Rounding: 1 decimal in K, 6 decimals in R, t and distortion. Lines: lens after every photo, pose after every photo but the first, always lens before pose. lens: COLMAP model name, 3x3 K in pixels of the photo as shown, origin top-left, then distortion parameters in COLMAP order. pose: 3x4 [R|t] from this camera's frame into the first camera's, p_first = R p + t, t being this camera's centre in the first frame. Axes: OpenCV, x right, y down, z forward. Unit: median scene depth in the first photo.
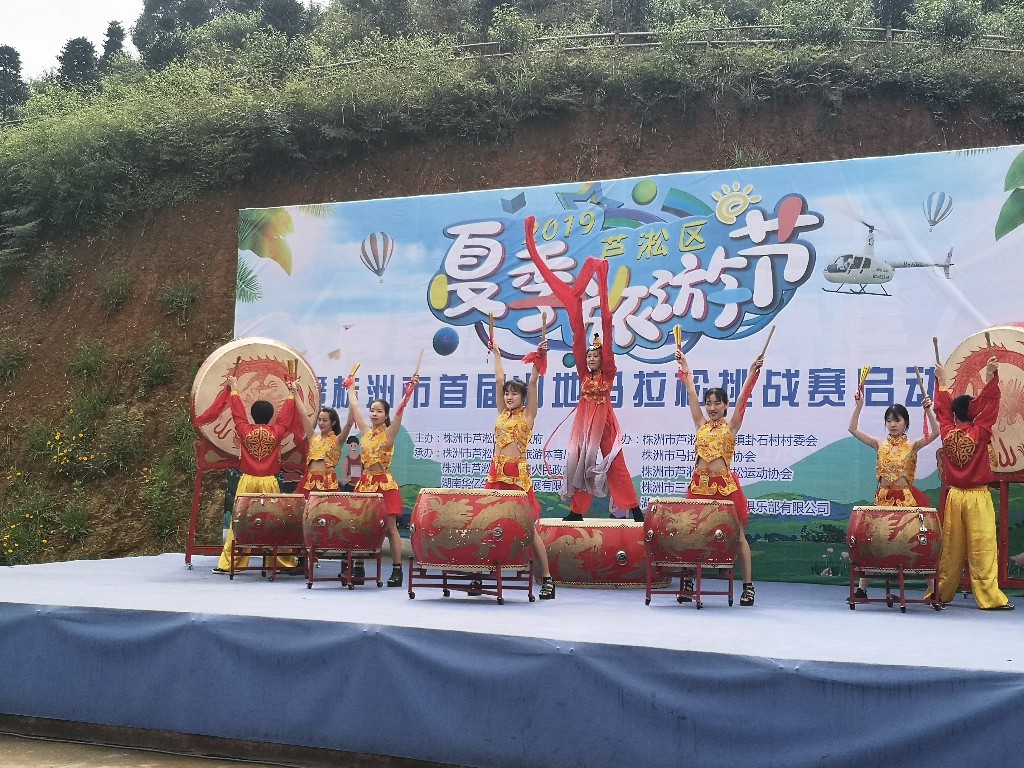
lens RADIAL K [[1378.3, 0, 512.6], [0, 1378.3, 383.7], [0, 0, 1]] dist [-0.000289, 0.000000]
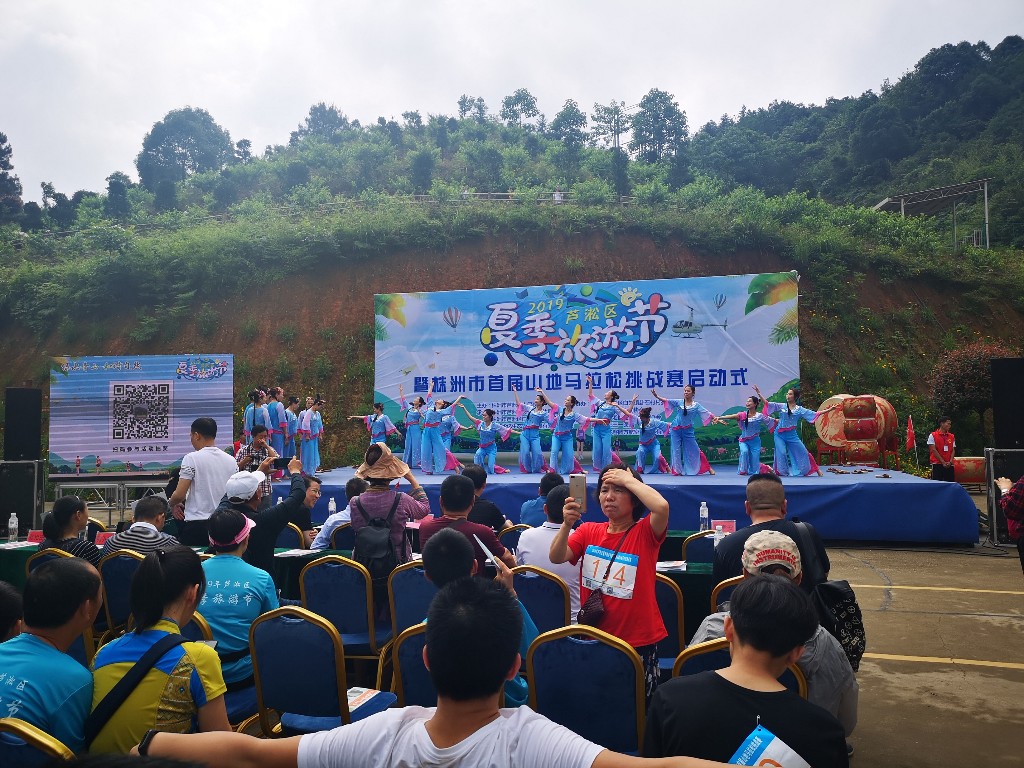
lens RADIAL K [[796.4, 0, 511.0], [0, 796.4, 384.4], [0, 0, 1]] dist [-0.002781, -0.000149]
pose [[0.970183, -0.023363, 0.241243, -0.333113], [0.017507, 0.999498, 0.026389, -0.025857], [-0.241739, -0.021379, 0.970106, -0.203956]]
